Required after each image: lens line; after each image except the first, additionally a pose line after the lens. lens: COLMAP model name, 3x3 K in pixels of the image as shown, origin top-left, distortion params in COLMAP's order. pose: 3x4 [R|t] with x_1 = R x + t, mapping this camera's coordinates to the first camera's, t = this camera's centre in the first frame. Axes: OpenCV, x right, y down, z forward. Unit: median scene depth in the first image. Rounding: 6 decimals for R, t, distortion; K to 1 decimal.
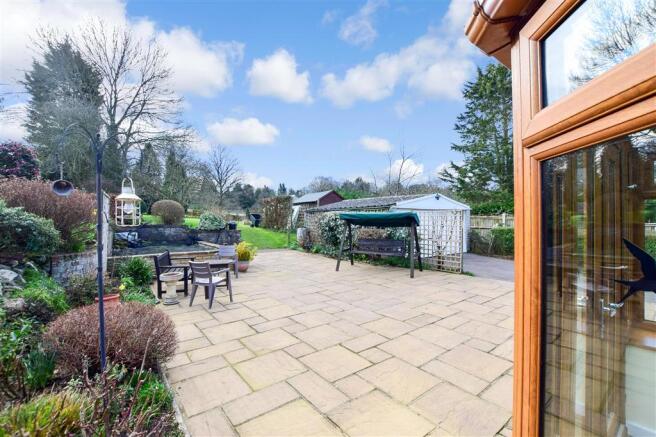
lens RADIAL K [[295.9, 0, 328.0], [0, 295.9, 218.5], [0, 0, 1]] dist [-0.000446, 0.000182]
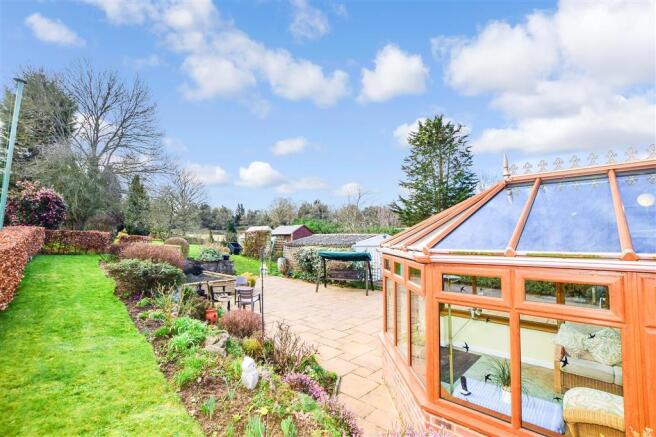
lens RADIAL K [[295.9, 0, 328.0], [0, 295.9, 218.5], [0, 0, 1]] dist [-0.000446, 0.000182]
pose [[0.989614, 0.012602, 0.143194, -0.080967], [-0.003113, 0.997795, -0.066292, -0.055815], [-0.143713, 0.065158, 0.987472, -0.297090]]
